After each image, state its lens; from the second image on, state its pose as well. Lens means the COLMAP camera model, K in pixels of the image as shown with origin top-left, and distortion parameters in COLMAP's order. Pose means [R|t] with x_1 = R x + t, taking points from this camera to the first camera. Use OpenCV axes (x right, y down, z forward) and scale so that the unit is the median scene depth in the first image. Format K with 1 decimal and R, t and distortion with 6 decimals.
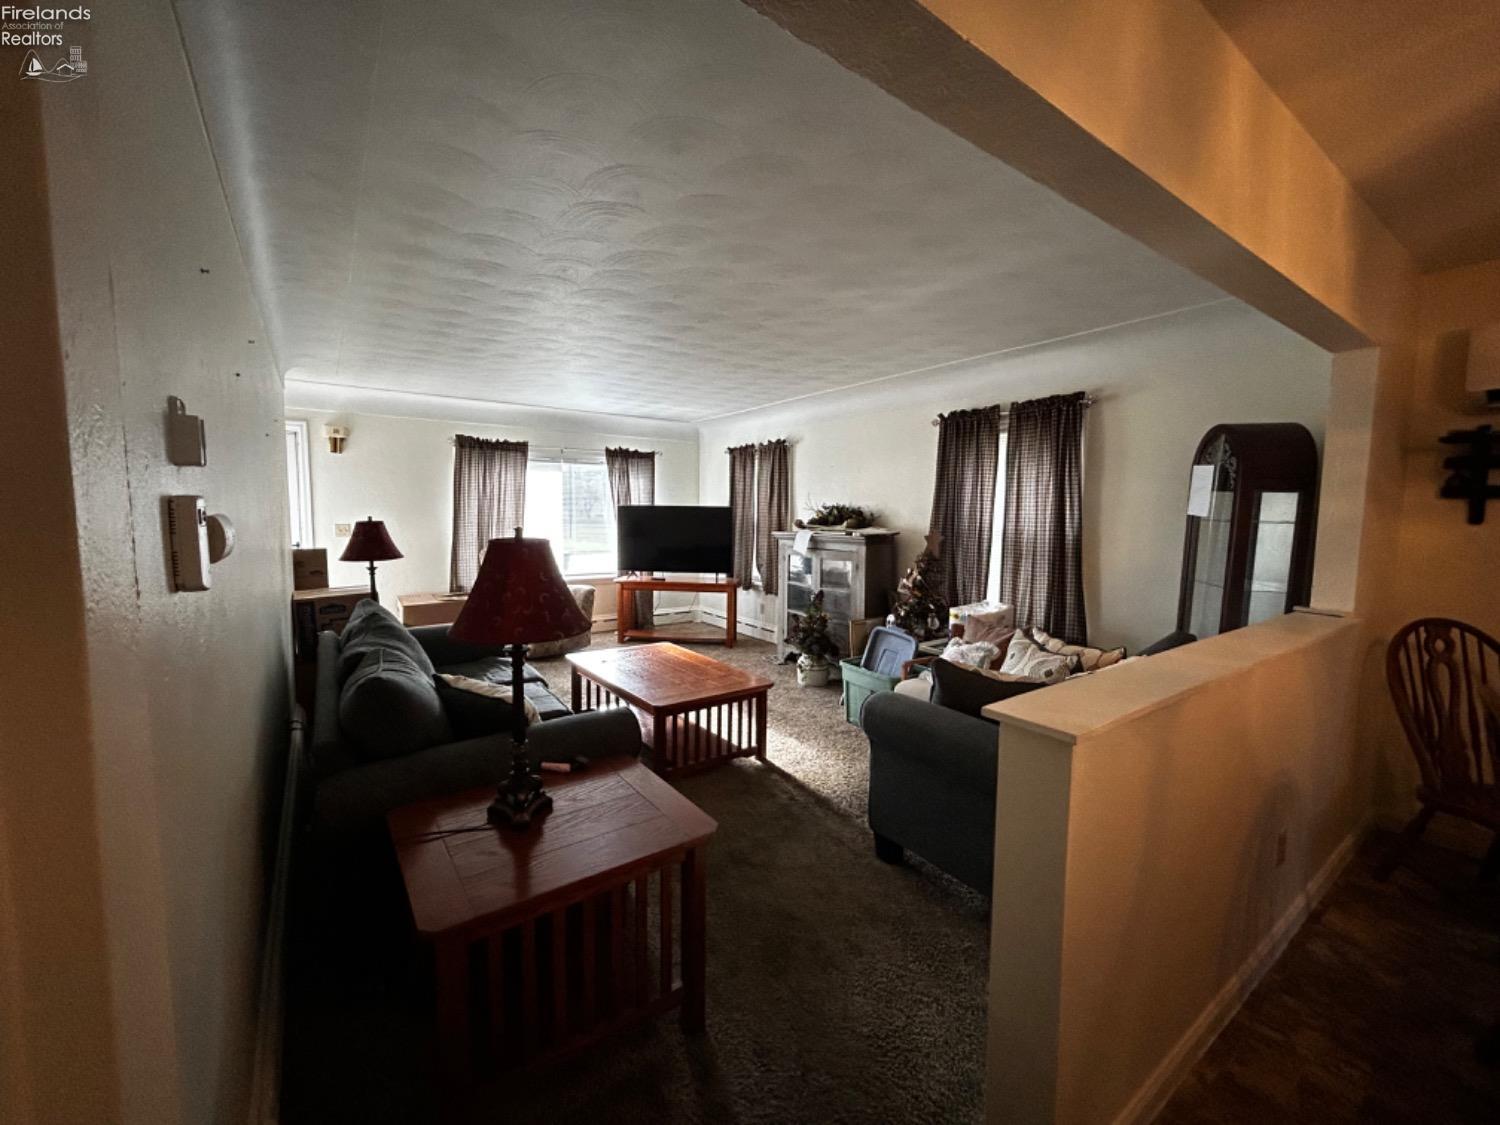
lens RADIAL K [[605.2, 0, 748.9], [0, 605.2, 560.7], [0, 0, 1]] dist [-0.001653, 0.001006]
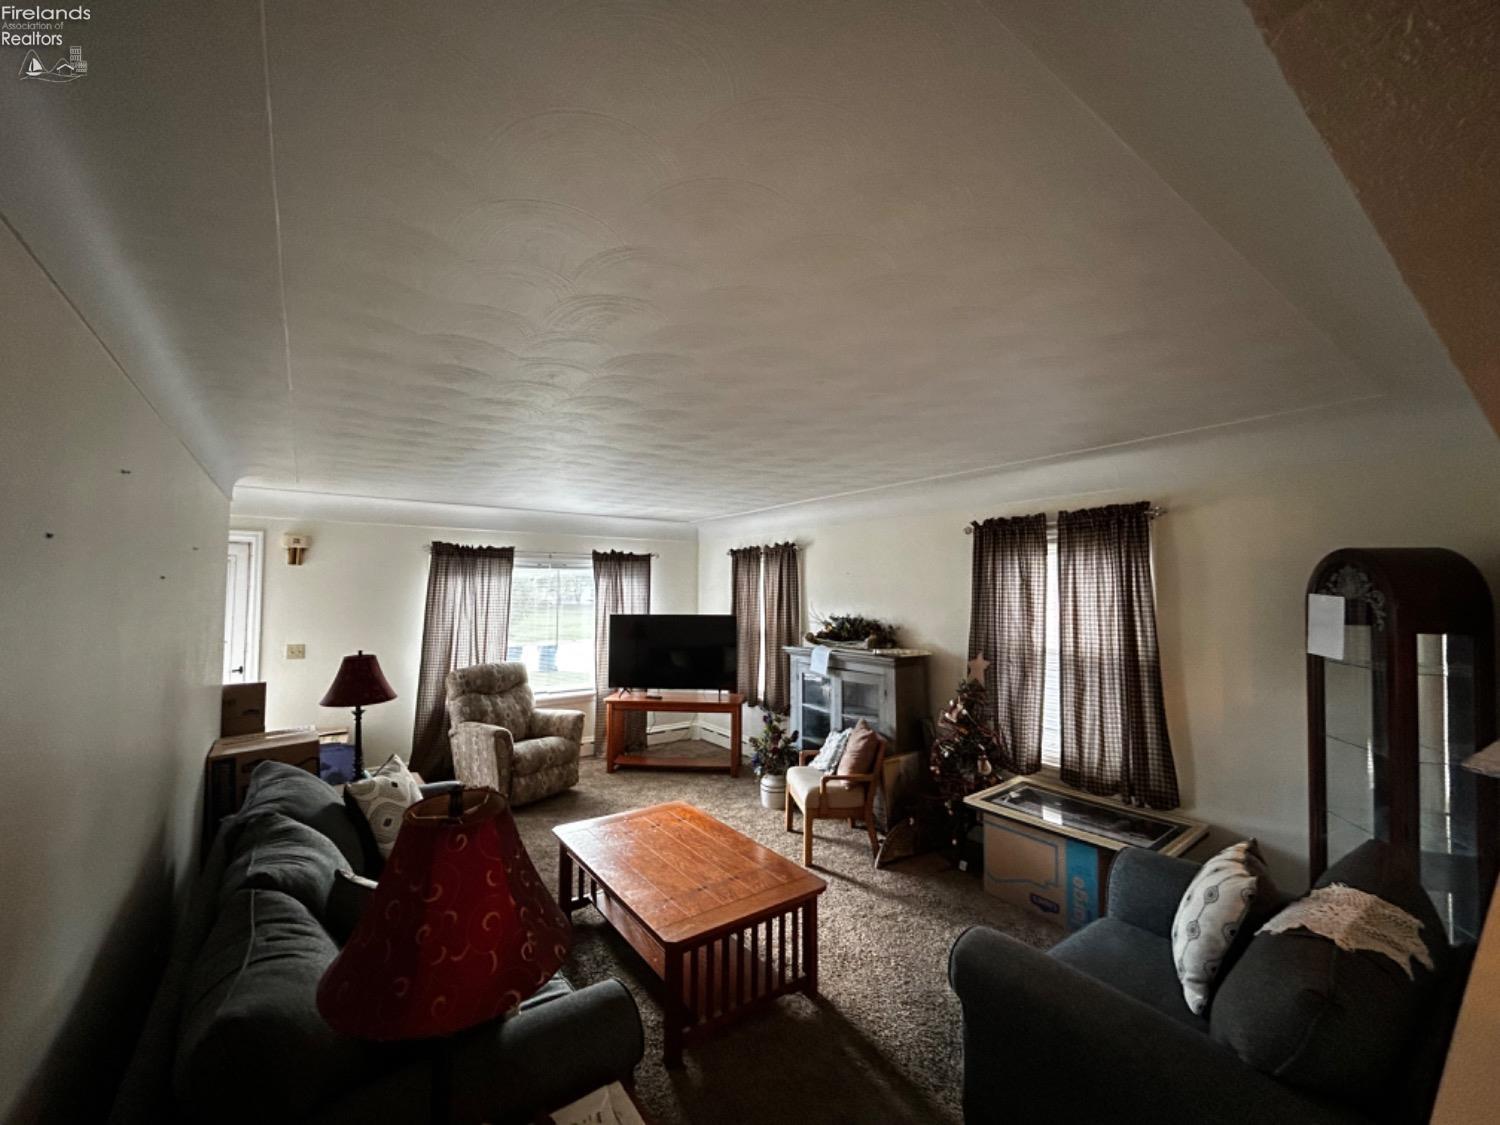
lens RADIAL K [[605.2, 0, 749.6], [0, 605.2, 561.7], [0, 0, 1]] dist [-0.001653, 0.001006]
pose [[0.999810, -0.009355, 0.017090, -0.033175], [0.011531, 0.991179, -0.132031, -0.071884], [-0.015704, 0.132203, 0.991098, 0.130765]]
